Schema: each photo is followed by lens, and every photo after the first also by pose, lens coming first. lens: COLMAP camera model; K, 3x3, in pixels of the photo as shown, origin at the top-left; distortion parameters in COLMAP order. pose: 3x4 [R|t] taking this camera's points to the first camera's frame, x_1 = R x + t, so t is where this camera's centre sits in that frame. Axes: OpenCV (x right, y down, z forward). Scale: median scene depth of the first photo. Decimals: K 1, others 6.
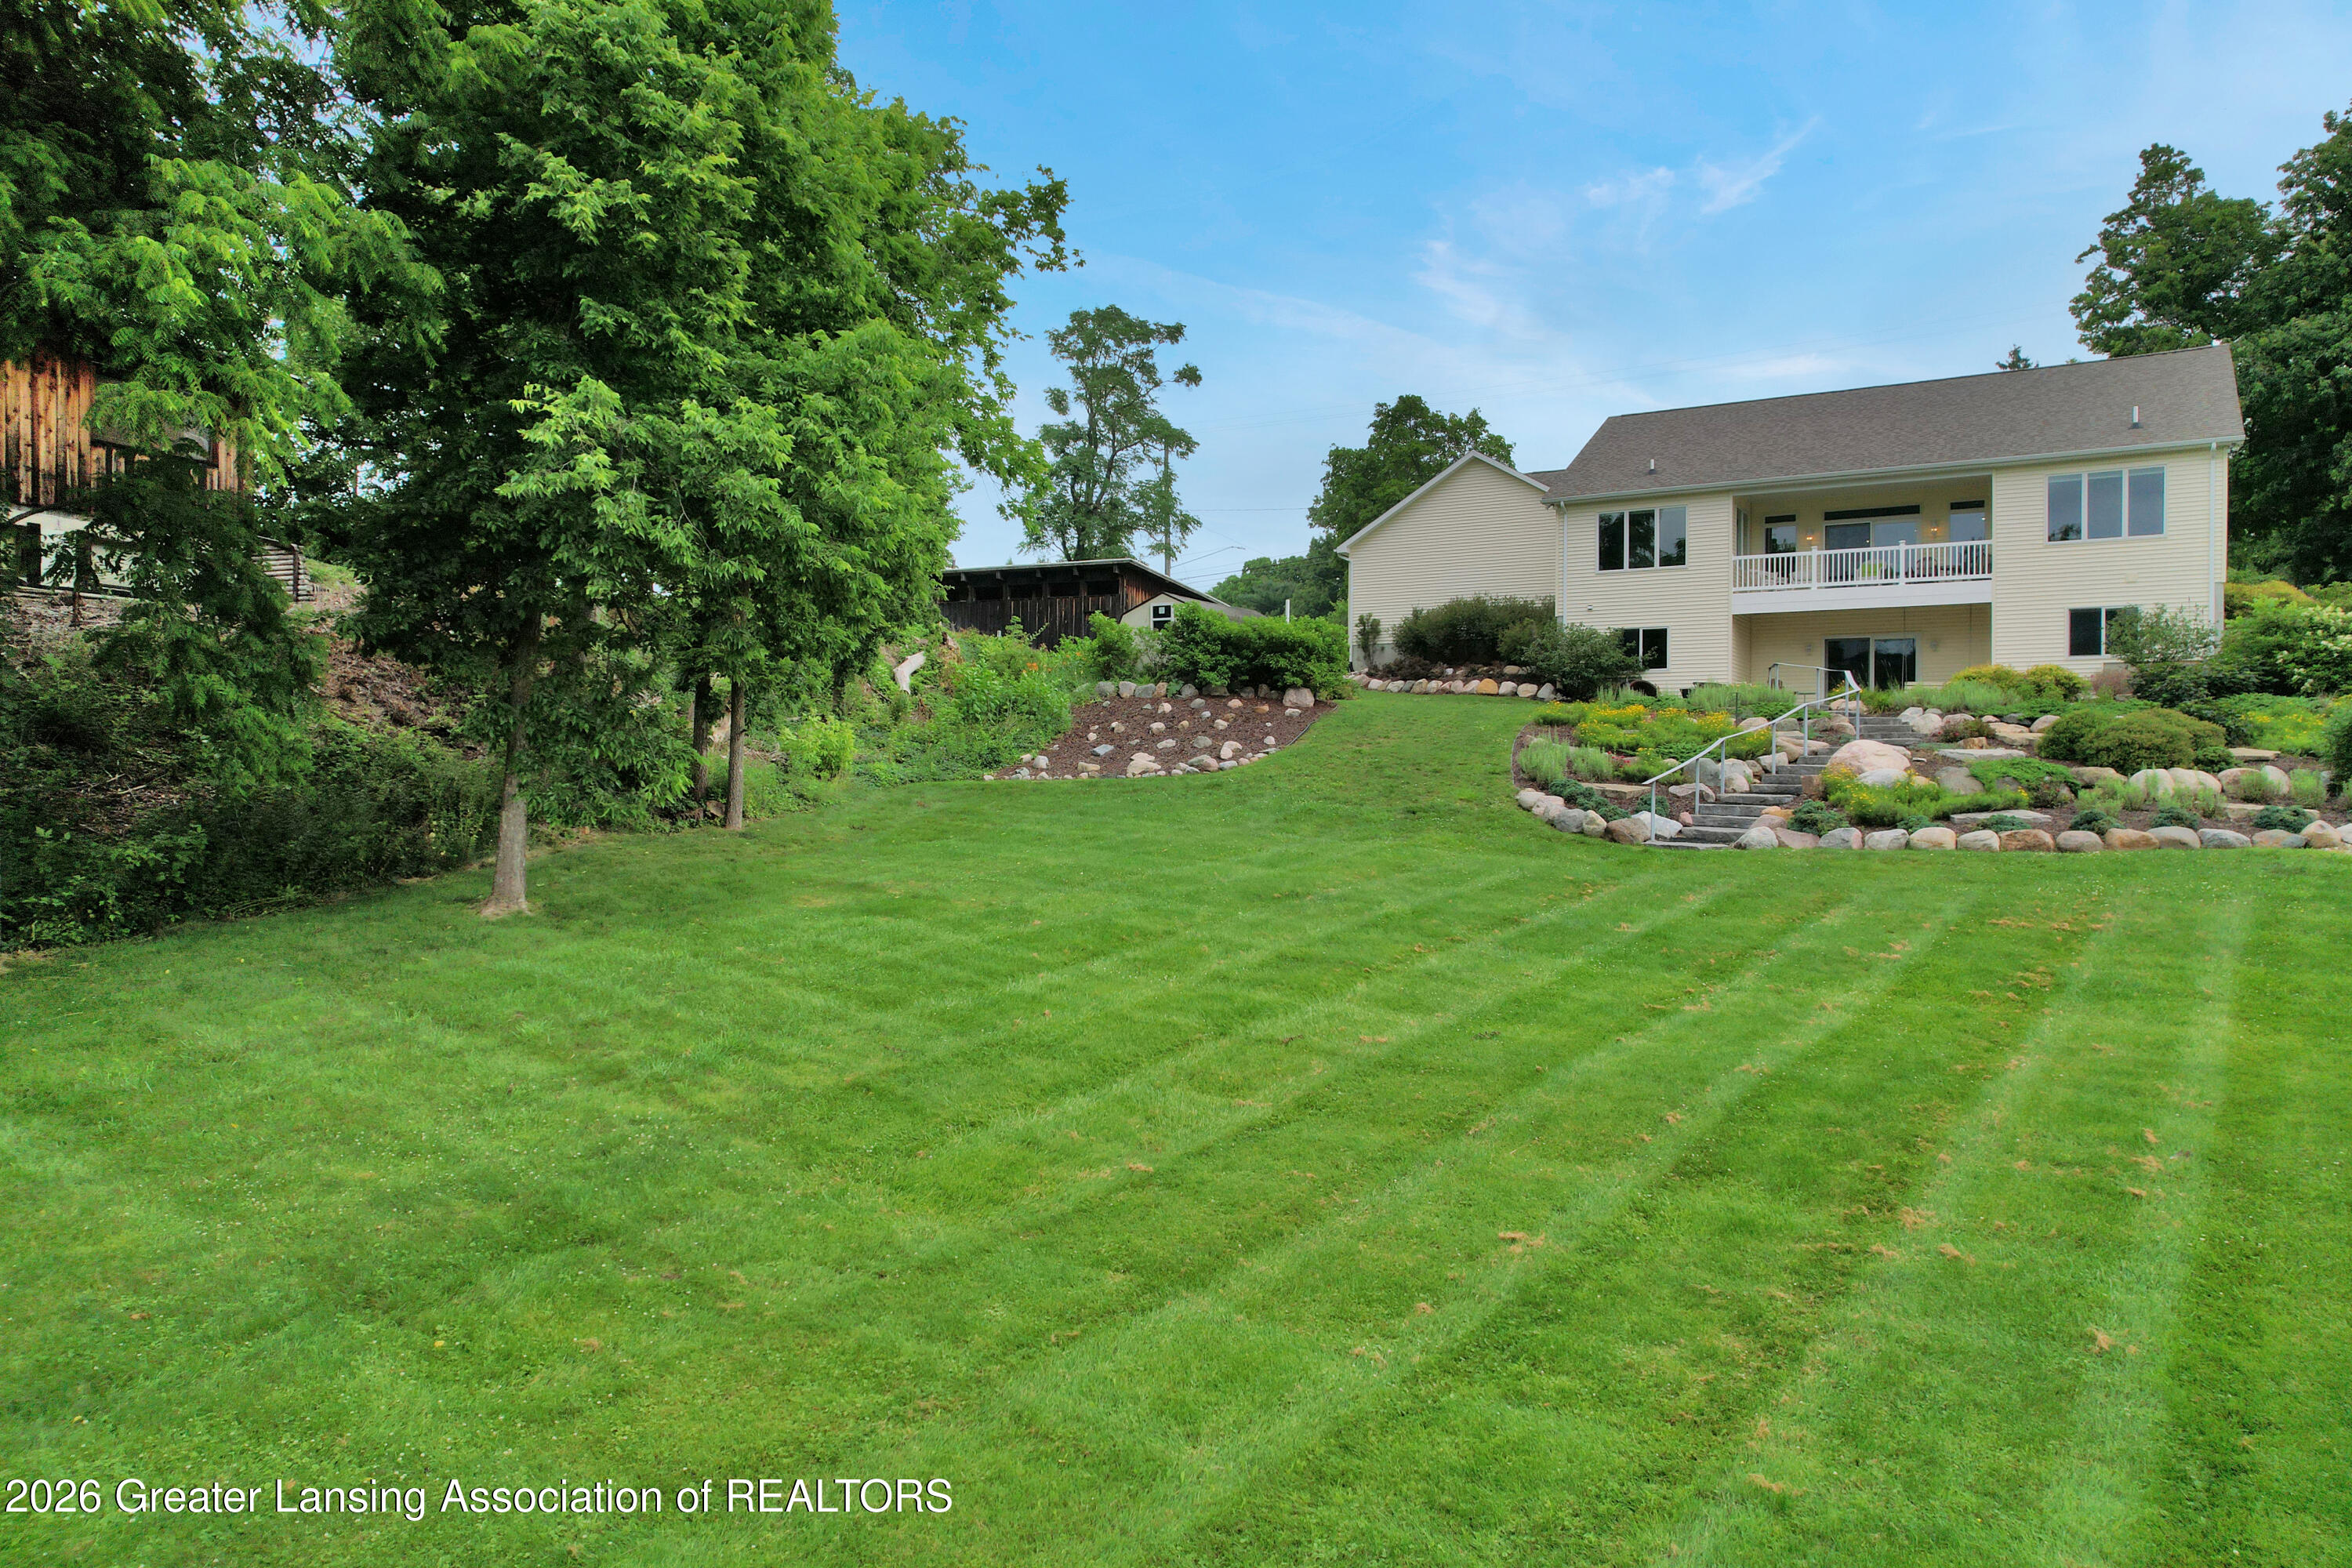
lens RADIAL K [[1505.4, 0, 1188.2], [0, 1505.4, 801.1], [0, 0, 1]] dist [-0.079533, 0.073136]
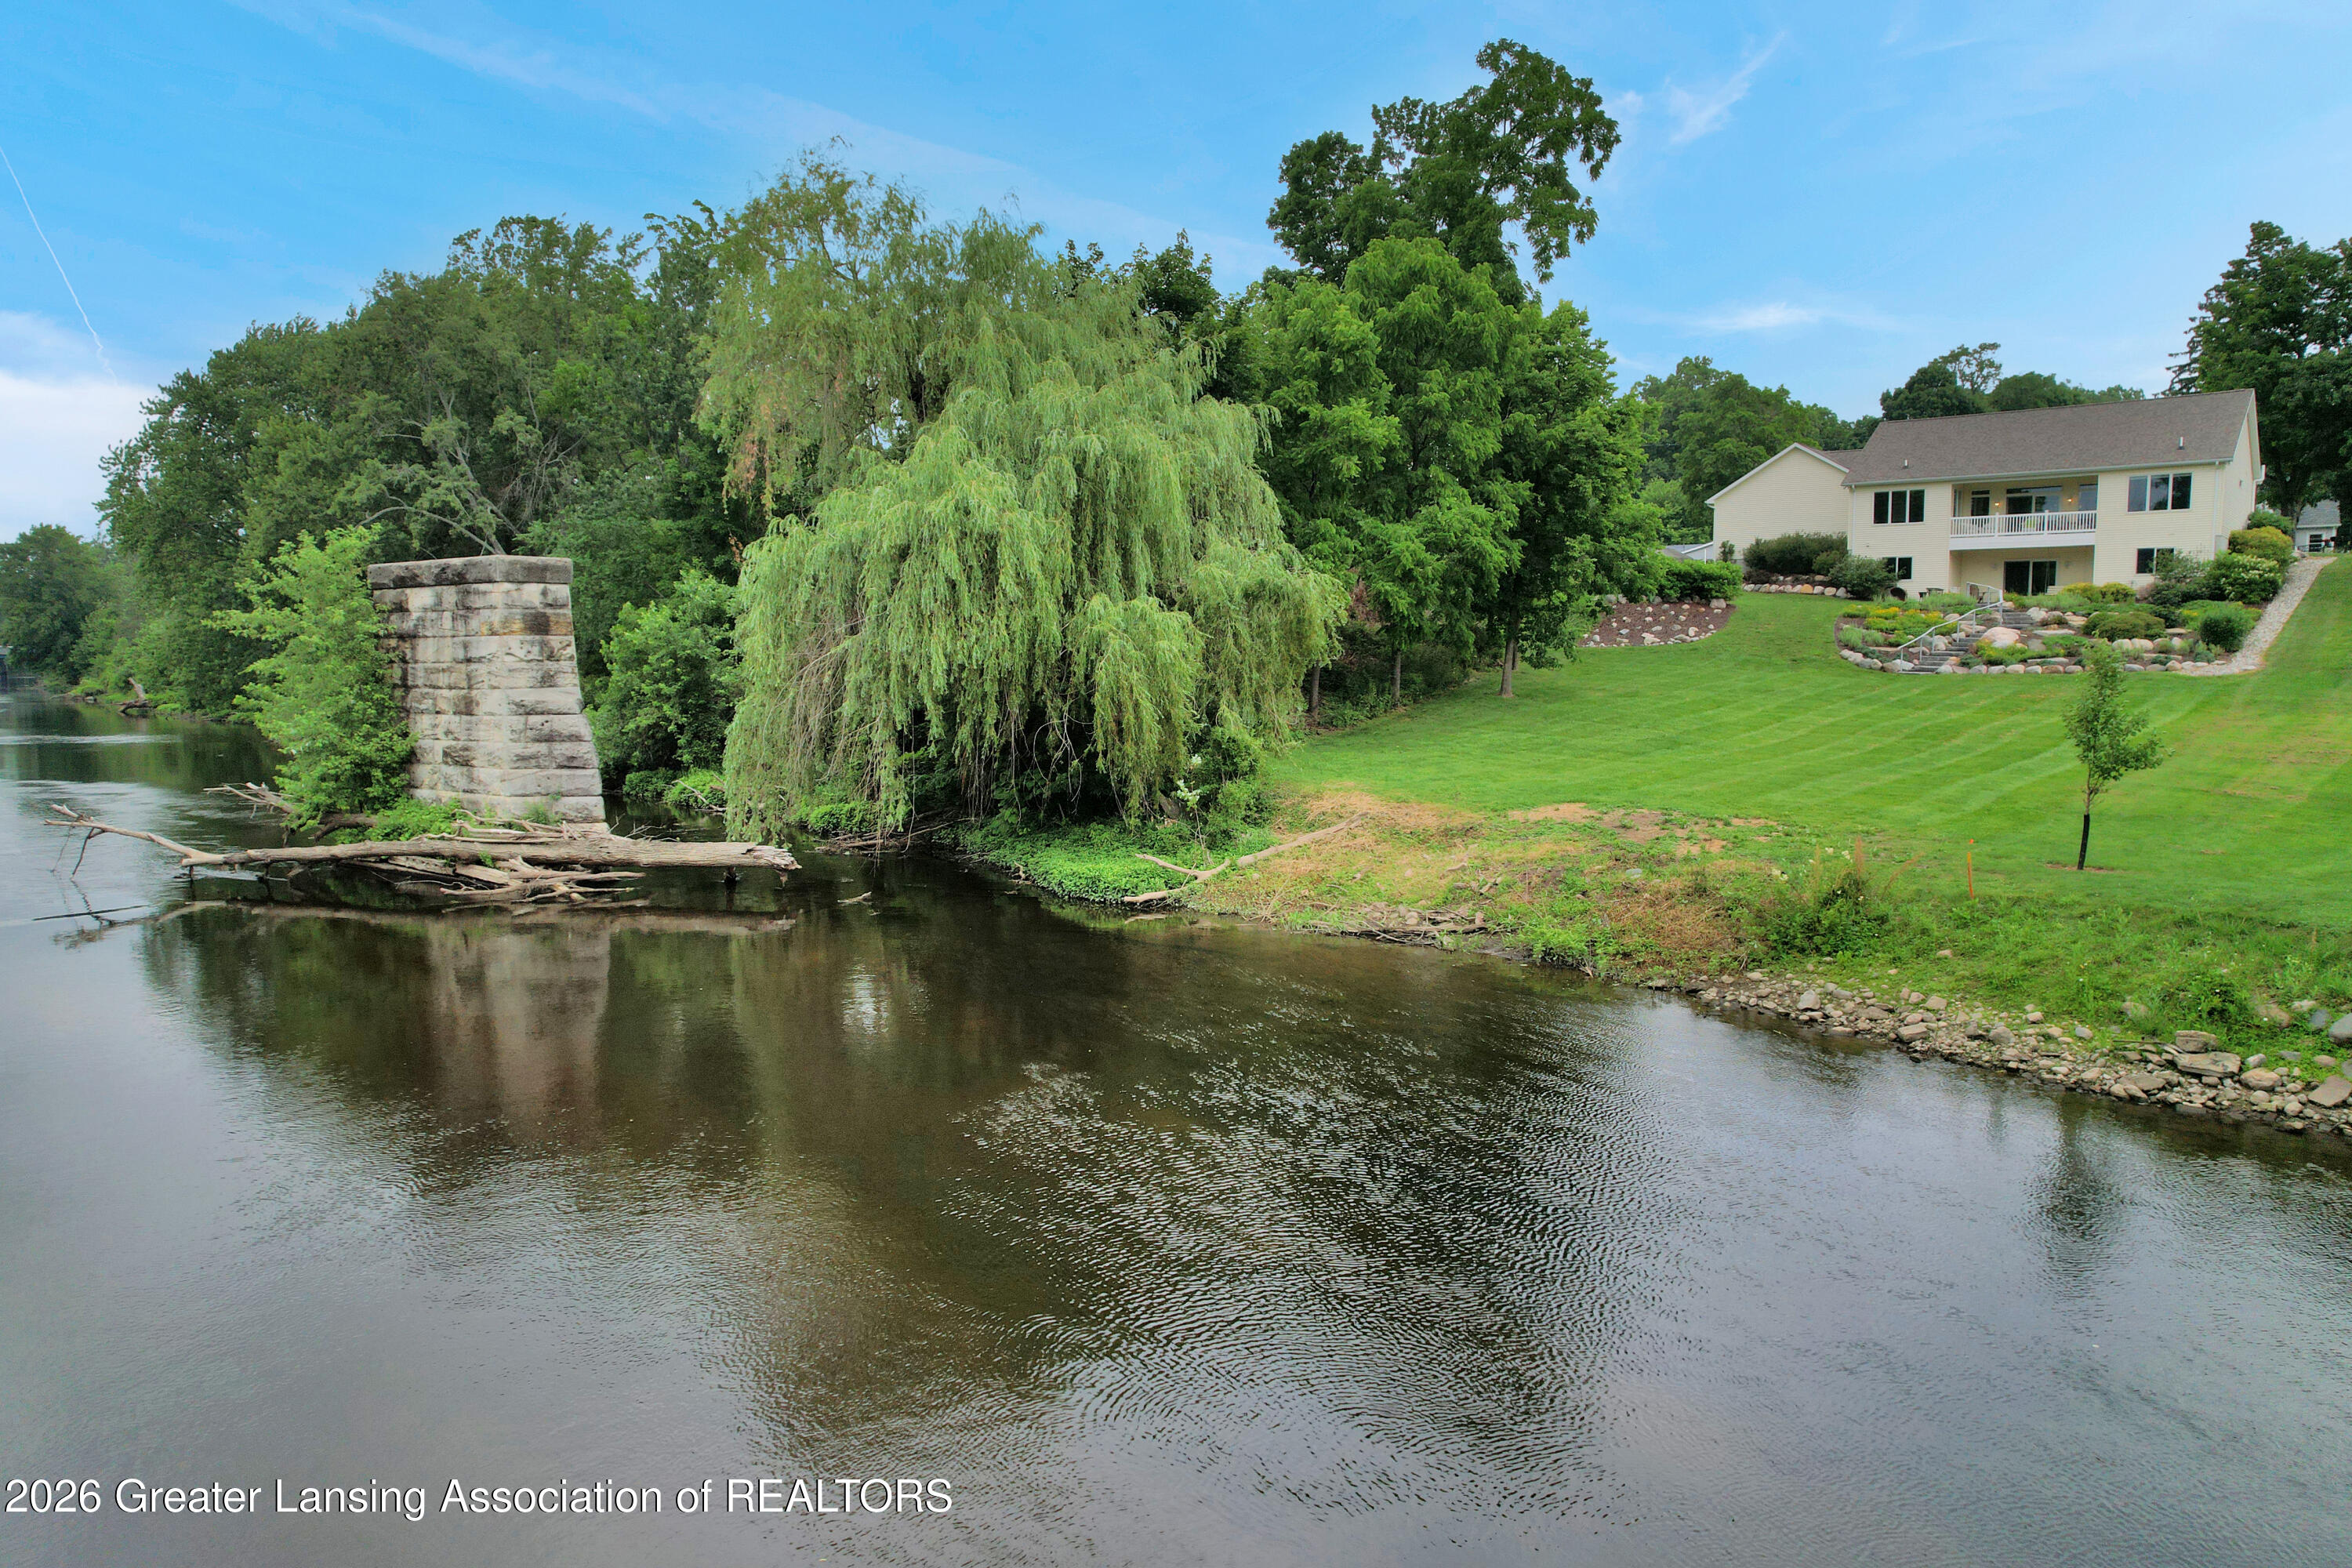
lens RADIAL K [[1505.4, 0, 1188.2], [0, 1505.4, 801.1], [0, 0, 1]] dist [-0.079533, 0.073136]
pose [[0.989509, -0.000420, -0.144471, -0.331986], [0.014940, 0.994932, 0.099433, -0.014201], [0.143697, -0.100548, 0.984500, -1.062770]]
